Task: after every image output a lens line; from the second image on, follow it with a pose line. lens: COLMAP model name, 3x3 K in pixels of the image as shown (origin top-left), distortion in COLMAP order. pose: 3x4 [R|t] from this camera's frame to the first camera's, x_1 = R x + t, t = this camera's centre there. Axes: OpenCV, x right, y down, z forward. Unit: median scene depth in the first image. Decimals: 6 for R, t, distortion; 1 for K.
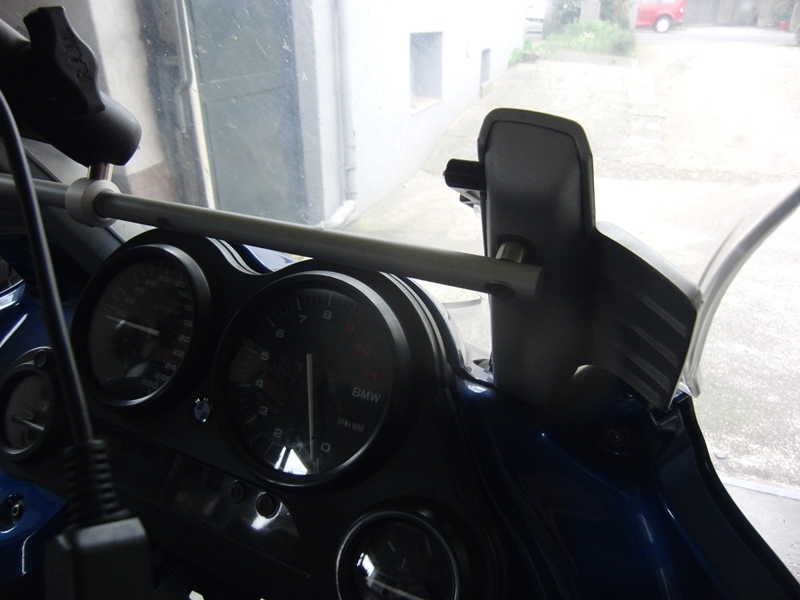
lens RADIAL K [[563.3, 0, 375.7], [0, 563.3, 297.9], [0, 0, 1]] dist [-0.025967, 0.008827]
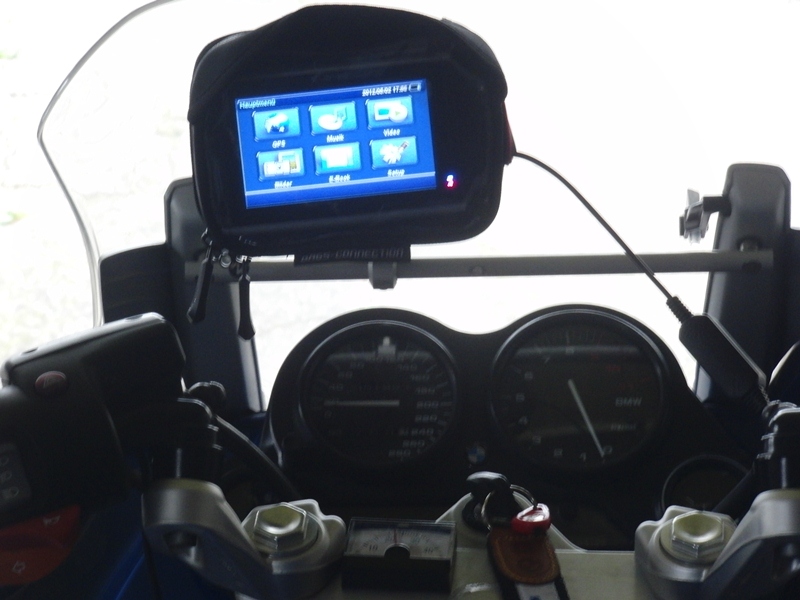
lens RADIAL K [[3039.1, 0, 400.0], [0, 3039.1, 300.0], [0, 0, 1]] dist [-0.076710, 1.945470]
pose [[0.892931, -0.083714, 0.442342, -0.083696], [0.207948, 0.948154, -0.240334, 0.036110], [-0.399290, 0.306586, 0.864044, -0.112713]]
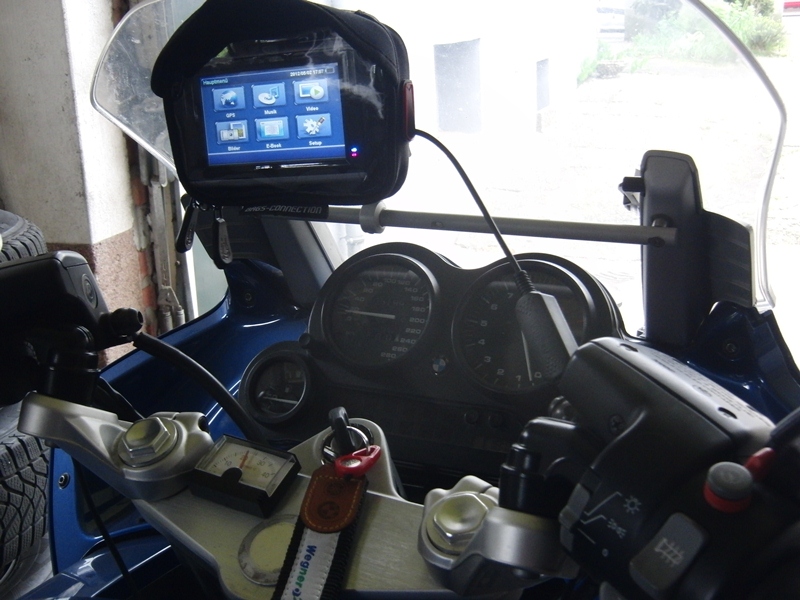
lens RADIAL K [[979.9, 0, 401.3], [0, 979.9, 272.8], [0, 0, 1]] dist [-0.073923, 0.008664]
pose [[0.998843, -0.025260, 0.040929, -0.013998], [0.032920, 0.979468, -0.198893, 0.012894], [-0.035064, 0.200011, 0.979166, -0.039176]]
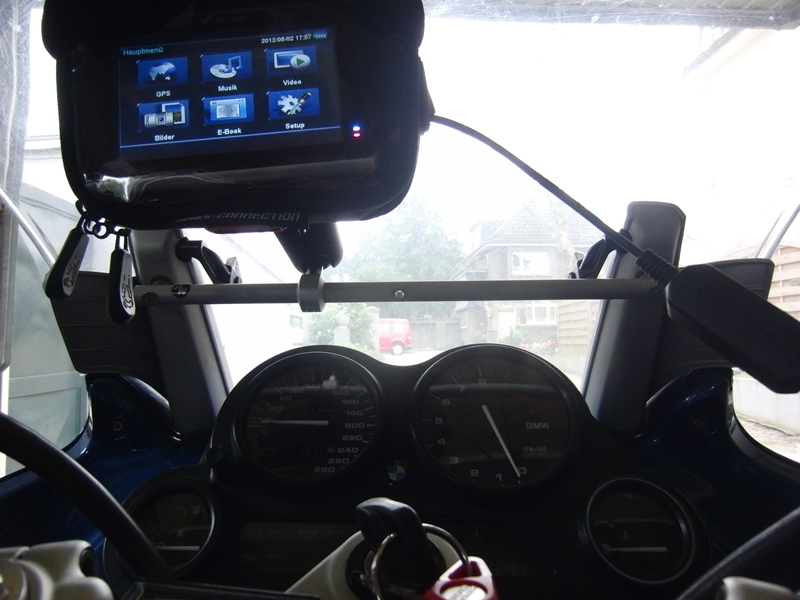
lens RADIAL K [[572.7, 0, 400.0], [0, 572.7, 300.0], [0, 0, 1]] dist [-0.041665, 0.006061]
pose [[0.904502, 0.039703, 0.424618, -0.022494], [0.185216, 0.860286, -0.474978, 0.012572], [-0.384151, 0.508264, 0.770776, -0.000753]]
